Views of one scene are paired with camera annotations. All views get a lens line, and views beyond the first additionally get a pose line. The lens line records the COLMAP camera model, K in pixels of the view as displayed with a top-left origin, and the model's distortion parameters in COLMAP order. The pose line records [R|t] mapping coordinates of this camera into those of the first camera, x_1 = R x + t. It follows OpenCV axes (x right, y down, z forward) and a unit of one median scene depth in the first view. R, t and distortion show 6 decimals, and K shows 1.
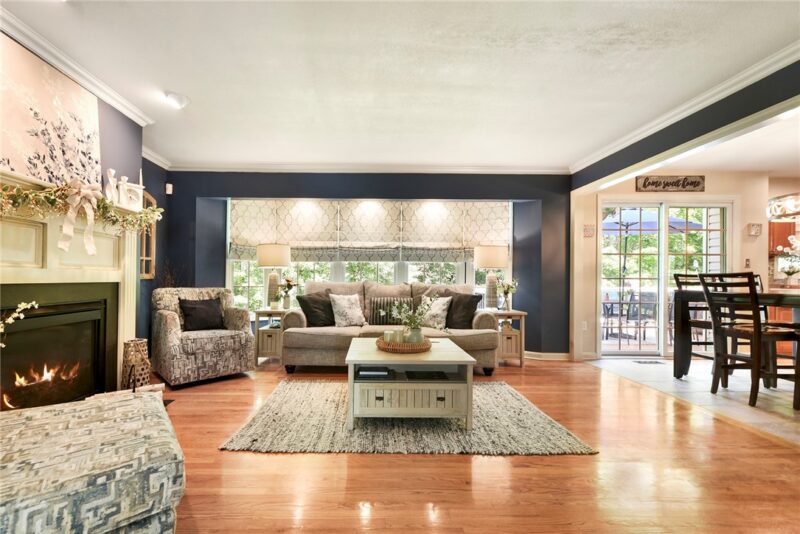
lens RADIAL K [[329.9, 0, 400.6], [0, 329.9, 280.4], [0, 0, 1]] dist [0.002399, 0.000080]
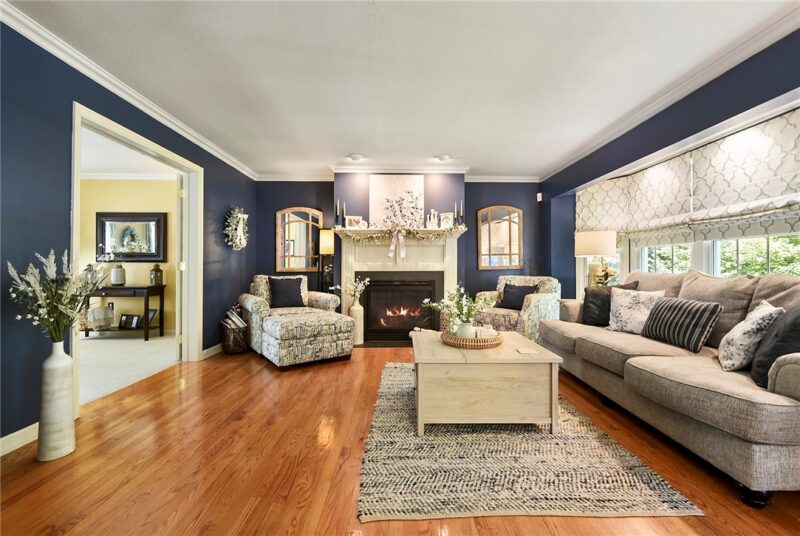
lens RADIAL K [[328.0, 0, 400.0], [0, 328.0, 268.0], [0, 0, 1]] dist [0.000408, -0.000013]
pose [[0.012115, -0.005996, -0.999909, 0.799001], [-0.001323, 0.999981, -0.006012, 0.001114], [0.999926, 0.001396, 0.012107, 0.673320]]
